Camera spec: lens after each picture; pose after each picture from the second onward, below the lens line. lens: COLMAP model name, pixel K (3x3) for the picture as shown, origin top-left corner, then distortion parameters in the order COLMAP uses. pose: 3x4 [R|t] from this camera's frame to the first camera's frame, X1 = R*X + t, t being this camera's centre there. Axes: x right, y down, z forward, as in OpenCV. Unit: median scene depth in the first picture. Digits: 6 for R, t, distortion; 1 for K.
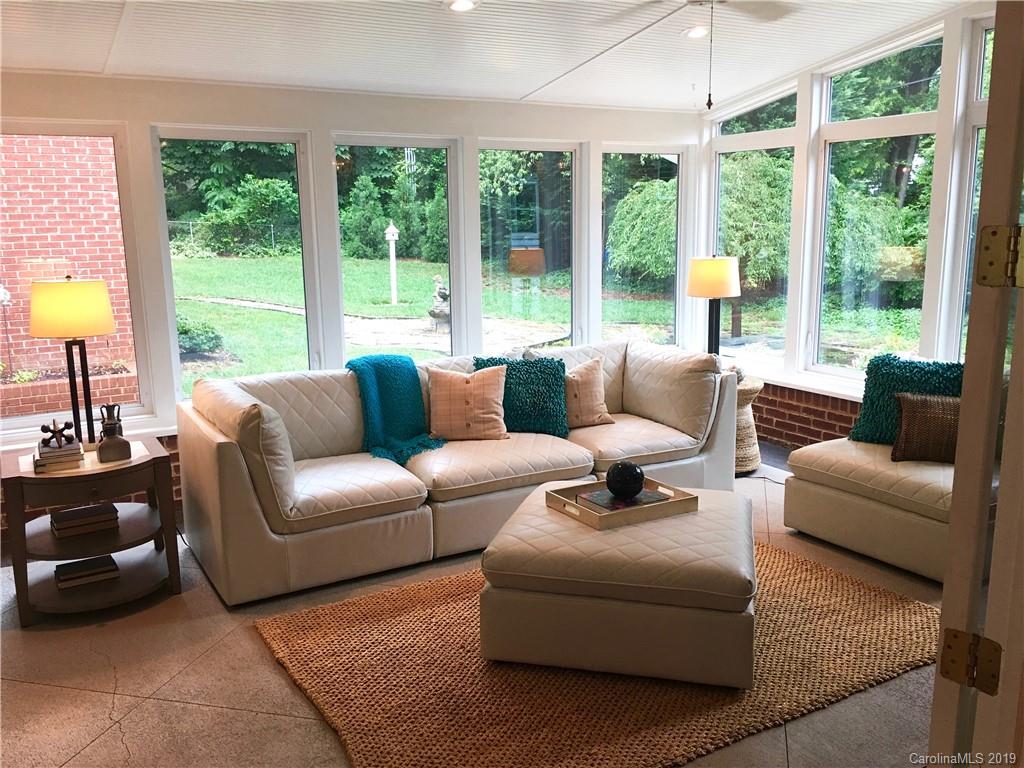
lens RADIAL K [[868.6, 0, 507.5], [0, 868.6, 382.9], [0, 0, 1]] dist [0.025418, 0.005529]
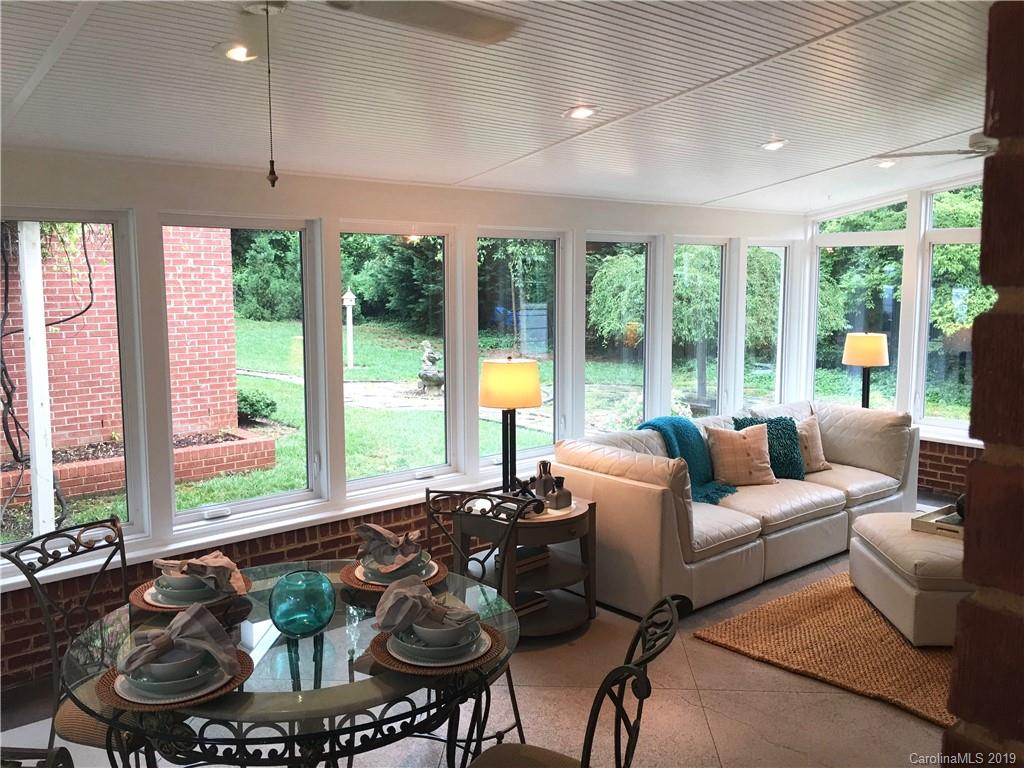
lens RADIAL K [[868.6, 0, 515.1], [0, 868.6, 379.6], [0, 0, 1]] dist [0.025418, 0.005529]
pose [[0.982468, -0.010530, 0.186134, -0.500917], [0.023828, 0.997308, -0.069349, -0.004703], [-0.184903, 0.072568, 0.980074, -0.129136]]
